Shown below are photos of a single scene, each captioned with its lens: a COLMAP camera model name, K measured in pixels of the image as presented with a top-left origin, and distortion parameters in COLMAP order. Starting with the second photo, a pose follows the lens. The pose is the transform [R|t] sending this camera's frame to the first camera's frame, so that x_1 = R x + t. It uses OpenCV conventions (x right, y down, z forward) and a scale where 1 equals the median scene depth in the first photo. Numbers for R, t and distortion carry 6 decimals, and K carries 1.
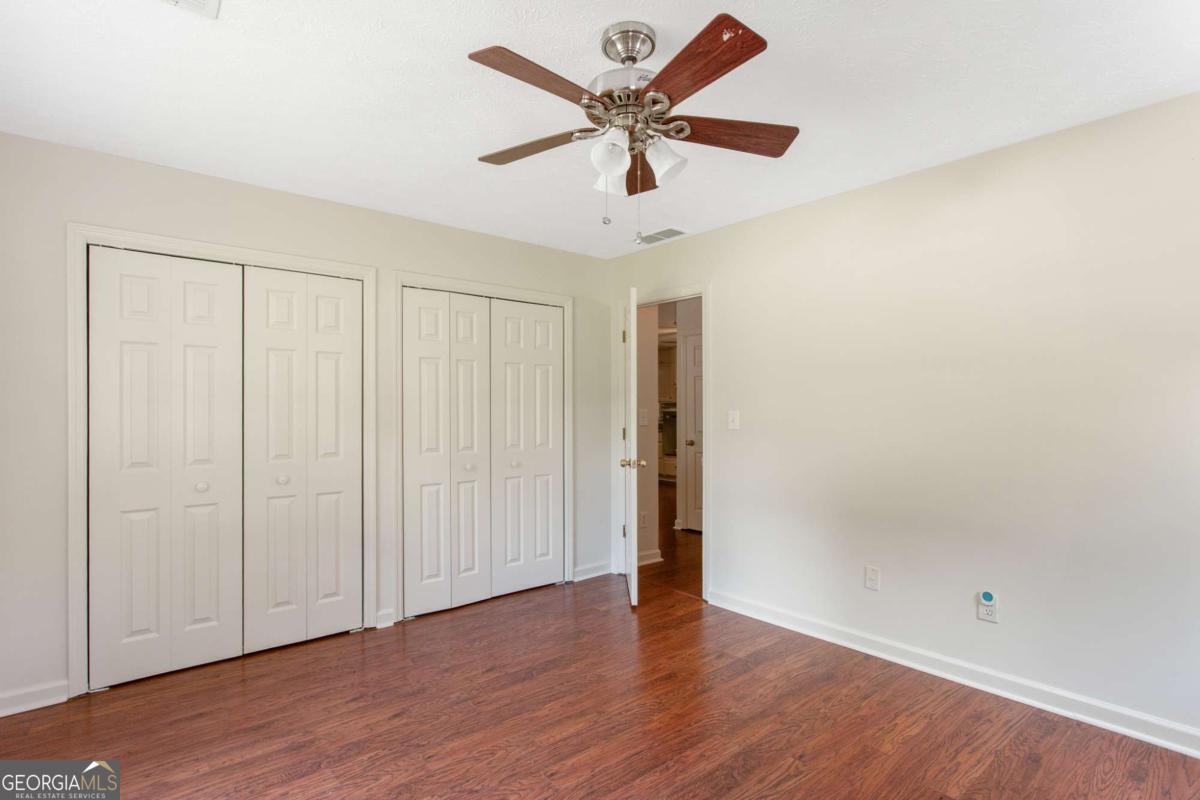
lens RADIAL K [[594.6, 0, 596.7], [0, 594.6, 405.1], [0, 0, 1]] dist [-0.002937, 0.000183]
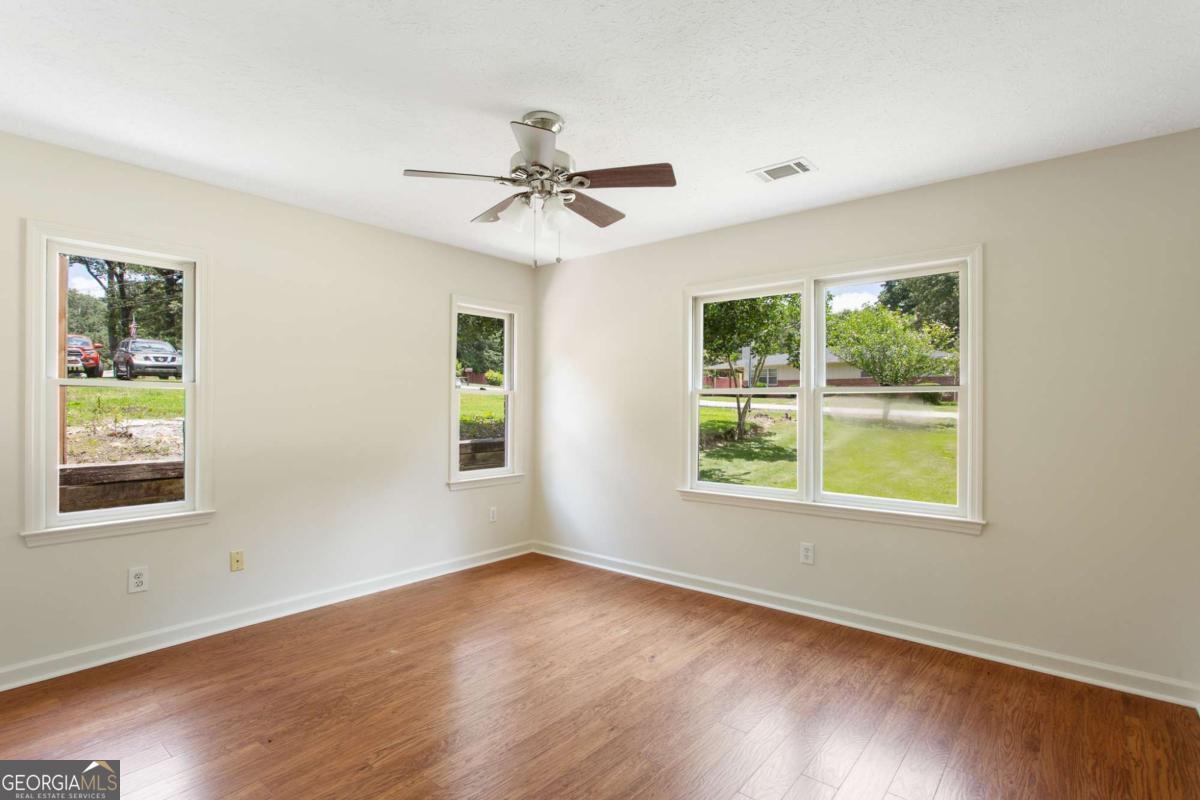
lens RADIAL K [[594.6, 0, 596.7], [0, 594.6, 405.1], [0, 0, 1]] dist [-0.002937, 0.000183]
pose [[-0.984634, -0.000509, -0.174630, 0.141561], [-0.000306, 0.999999, -0.001184, 0.014191], [0.174631, -0.001113, -0.984633, 1.983036]]
